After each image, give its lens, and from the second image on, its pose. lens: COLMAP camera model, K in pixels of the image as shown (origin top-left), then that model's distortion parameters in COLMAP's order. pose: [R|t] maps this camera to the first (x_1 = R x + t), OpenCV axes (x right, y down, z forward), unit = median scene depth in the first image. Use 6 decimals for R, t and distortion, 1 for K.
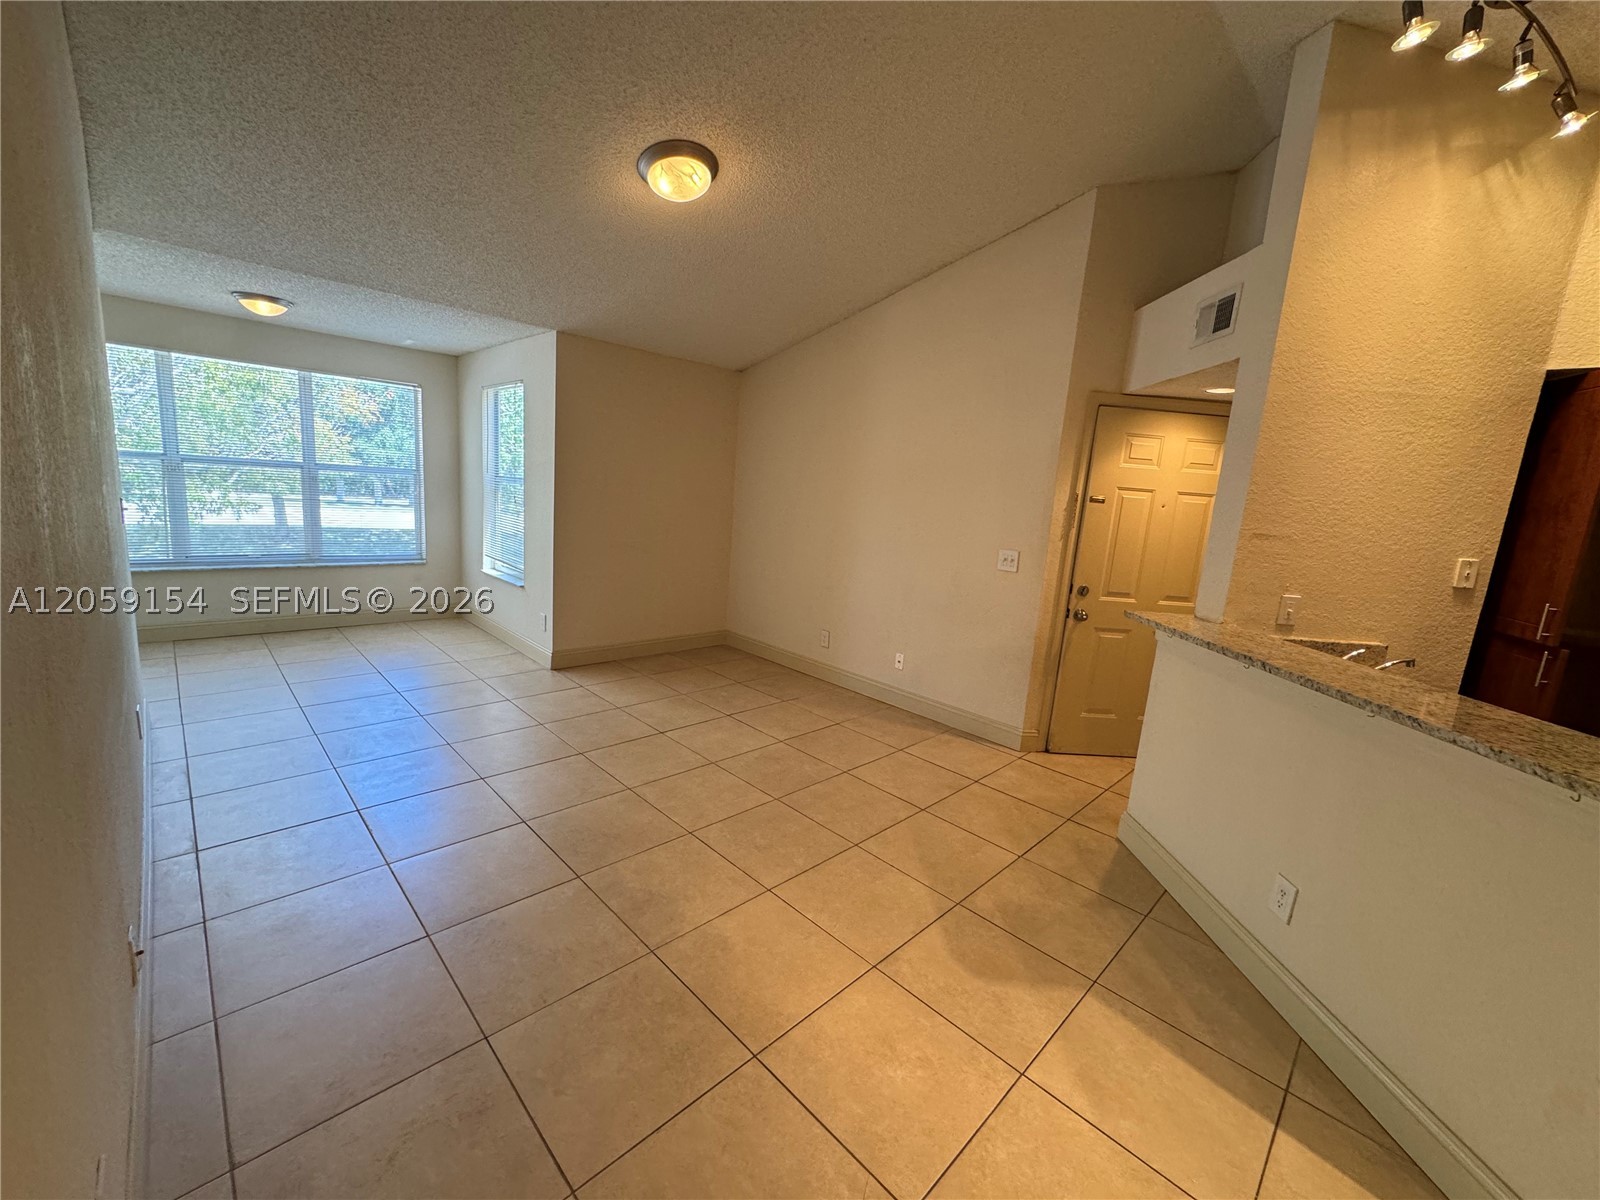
lens RADIAL K [[637.4, 0, 801.6], [0, 637.4, 599.8], [0, 0, 1]] dist [-0.003740, 0.000300]
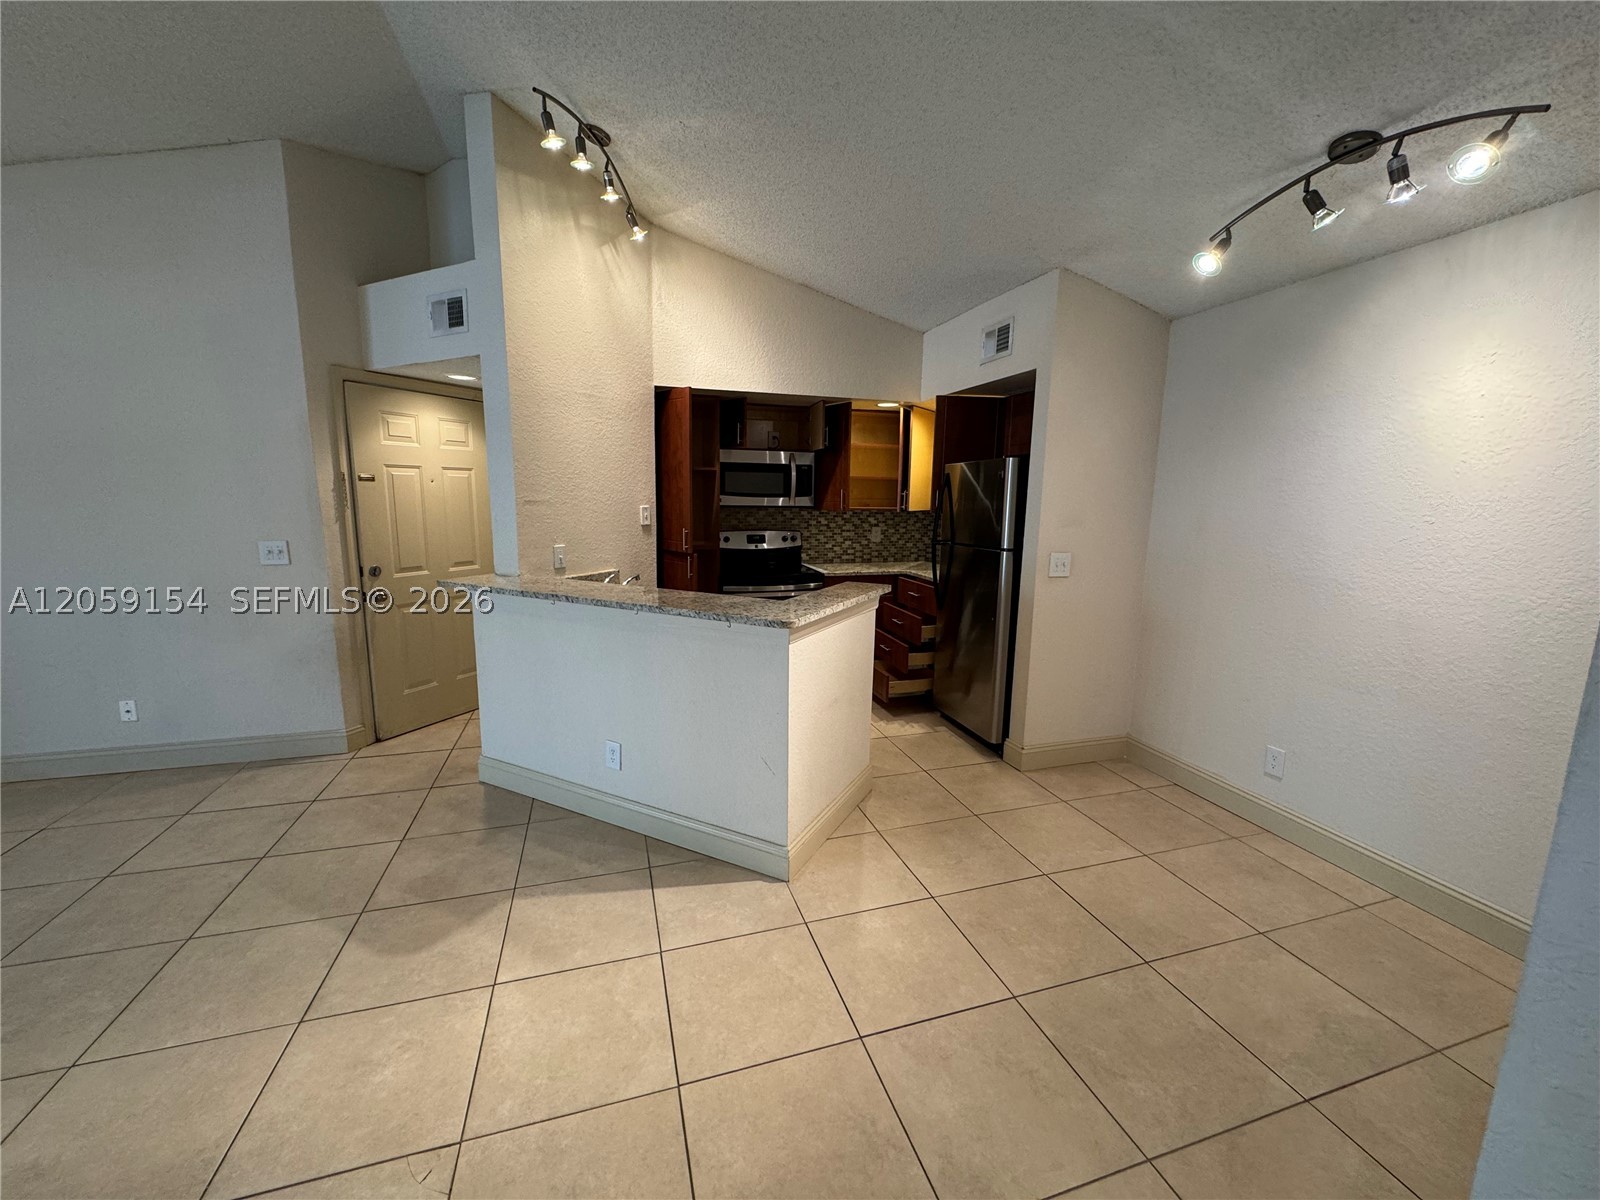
lens RADIAL K [[637.4, 0, 799.7], [0, 637.4, 599.6], [0, 0, 1]] dist [-0.003740, 0.000300]
pose [[0.461539, -0.213114, 0.861142, -0.117681], [0.170789, 0.973902, 0.149483, -0.006793], [-0.870525, 0.078081, 0.485891, -0.048249]]
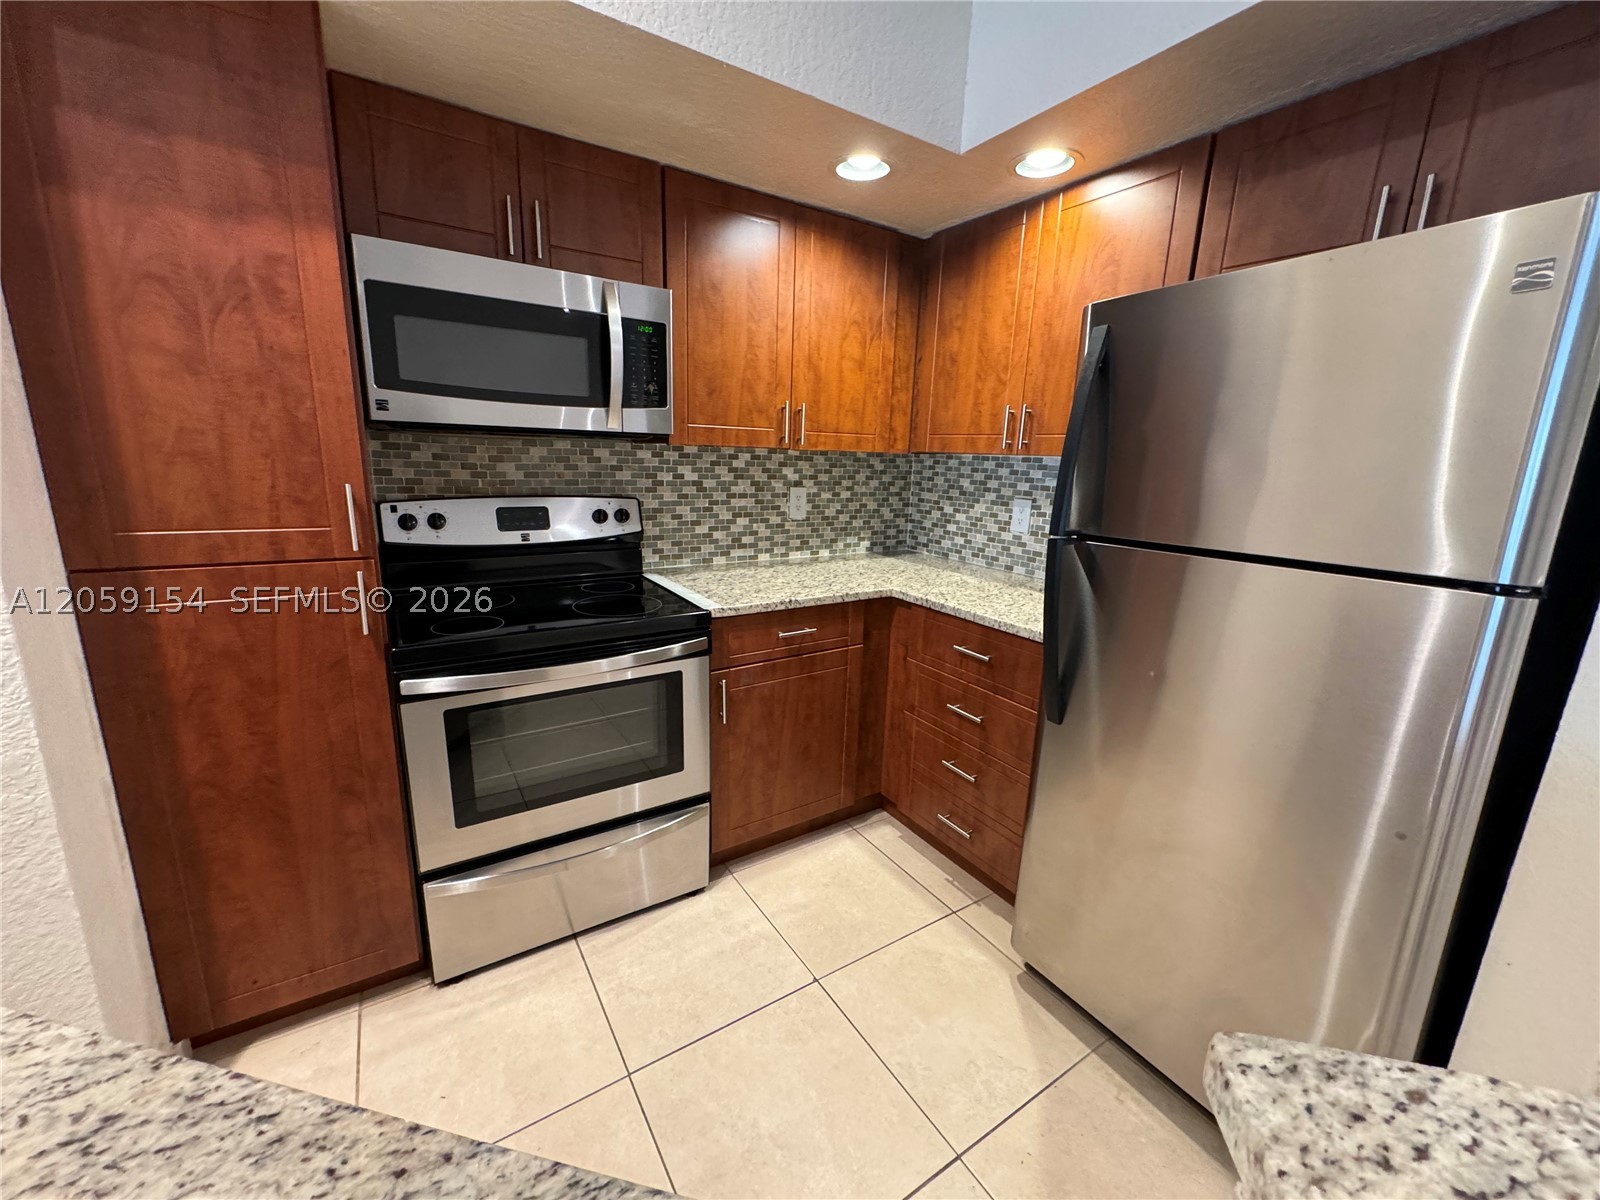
lens RADIAL K [[637.4, 0, 798.7], [0, 637.4, 600.2], [0, 0, 1]] dist [-0.003740, 0.000300]
pose [[0.209395, -0.284819, 0.935431, 0.612360], [0.148933, 0.954767, 0.257368, 0.018837], [-0.966423, 0.085425, 0.242342, 0.362142]]
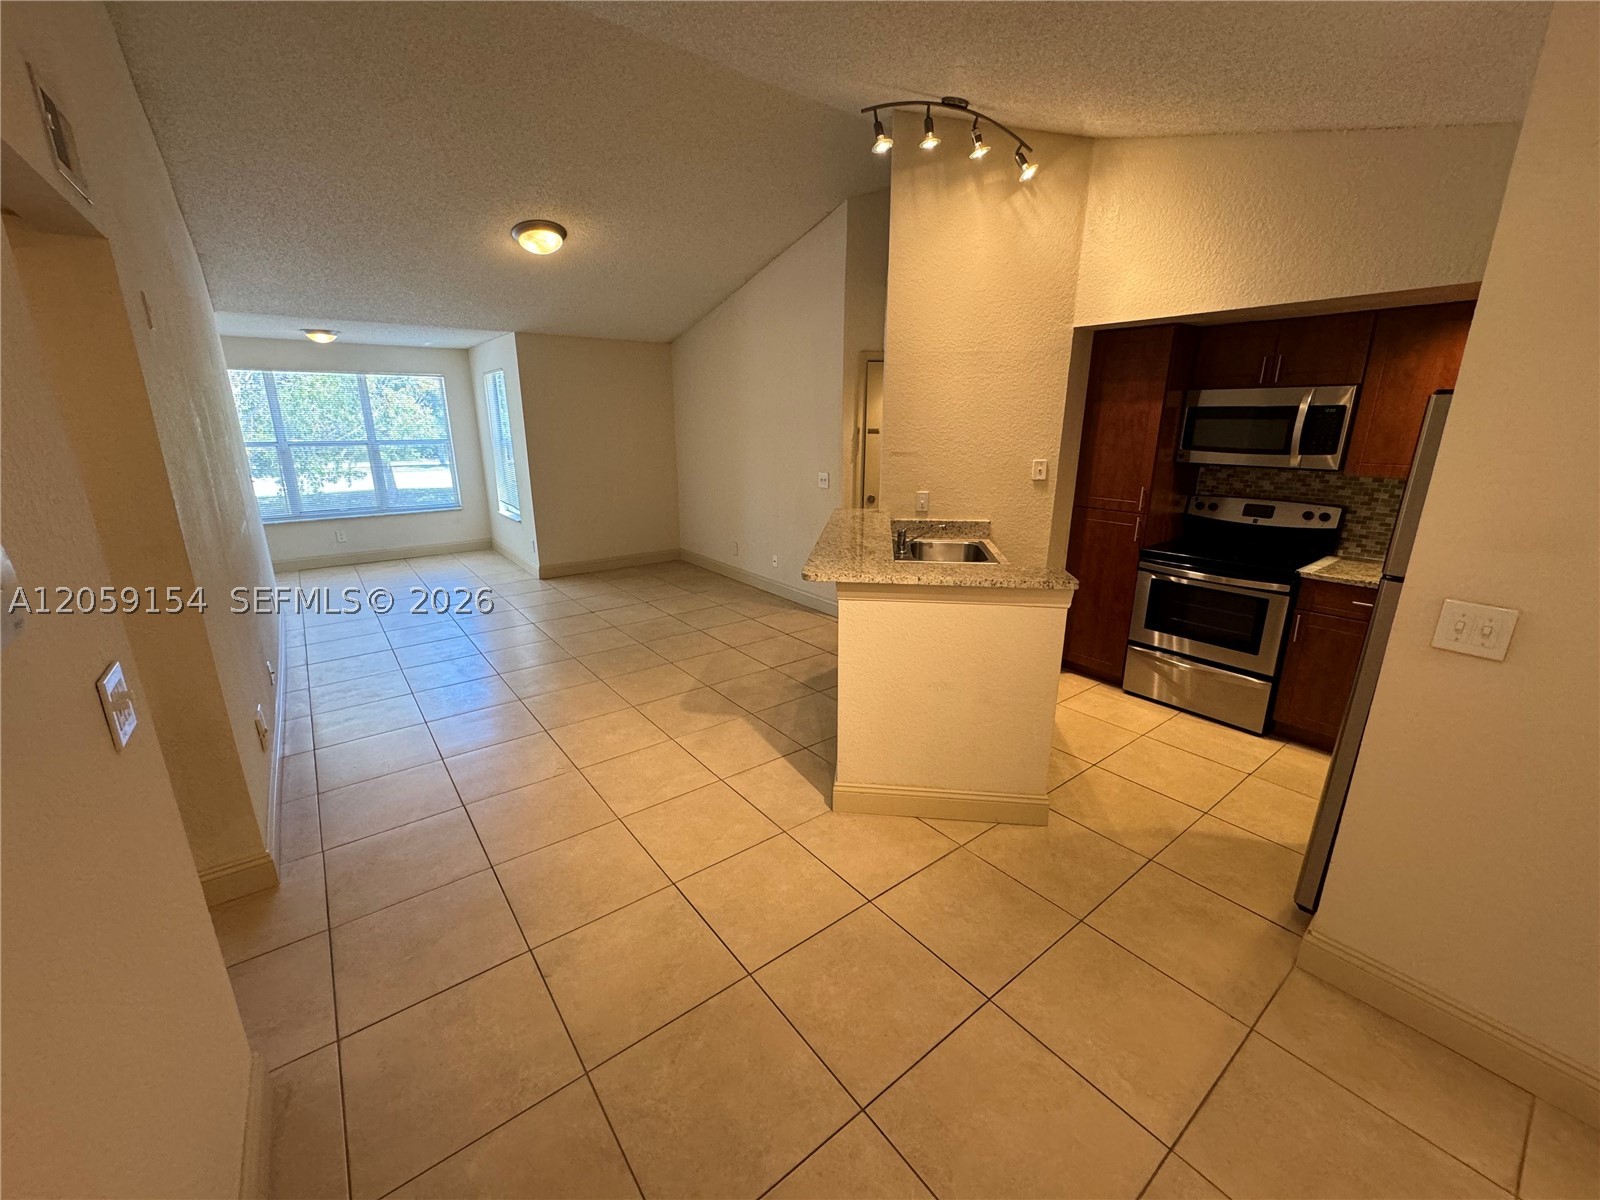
lens RADIAL K [[637.4, 0, 802.8], [0, 637.4, 599.5], [0, 0, 1]] dist [-0.003740, 0.000300]
pose [[0.990092, -0.036098, -0.135699, 0.503236], [0.049233, 0.994286, 0.094719, 0.067911], [0.131504, -0.100461, 0.986212, -0.424345]]
